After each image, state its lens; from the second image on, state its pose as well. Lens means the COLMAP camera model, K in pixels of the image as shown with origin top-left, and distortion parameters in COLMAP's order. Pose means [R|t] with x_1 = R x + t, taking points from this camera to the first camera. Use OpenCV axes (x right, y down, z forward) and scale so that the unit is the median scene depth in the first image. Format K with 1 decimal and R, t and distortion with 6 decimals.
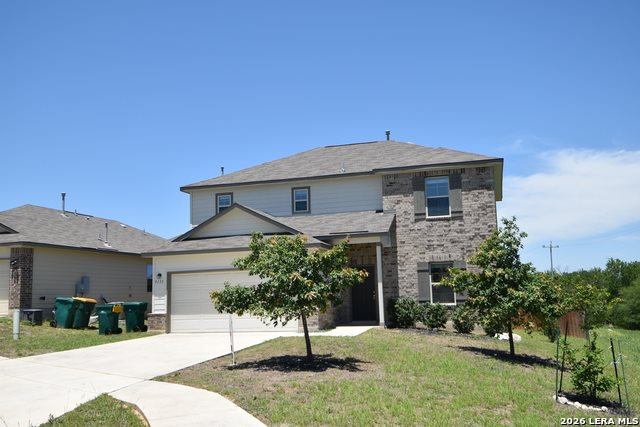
lens RADIAL K [[605.6, 0, 320.0], [0, 605.6, 213.5], [0, 0, 1]] dist [0.008308, 0.001912]
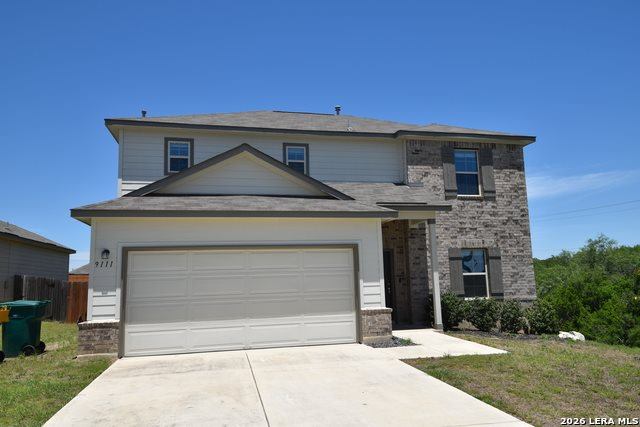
lens RADIAL K [[456.0, 0, 320.0], [0, 456.0, 213.5], [0, 0, 1]] dist [-0.000232, -0.003097]
pose [[0.878409, 0.075815, 0.471858, -0.287578], [-0.062935, 0.997089, -0.043046, 0.070845], [-0.473748, 0.008115, 0.880623, 0.531656]]
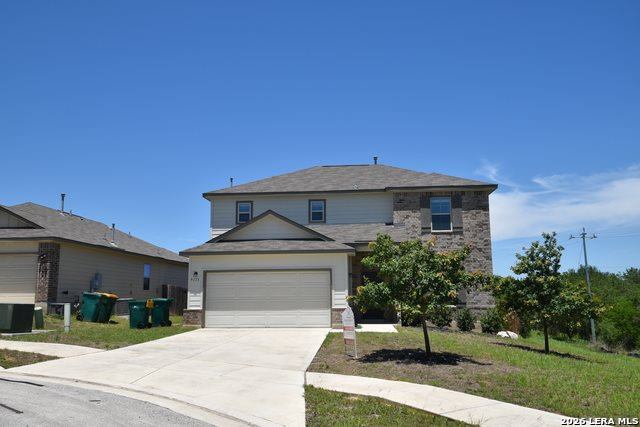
lens RADIAL K [[513.4, 0, 320.0], [0, 513.4, 213.5], [0, 0, 1]] dist [0.015498, 0.003303]
pose [[0.983664, 0.051892, 0.172375, -0.207451], [-0.046582, 0.998311, -0.034715, 0.016914], [-0.173886, 0.026118, 0.984419, 0.061950]]
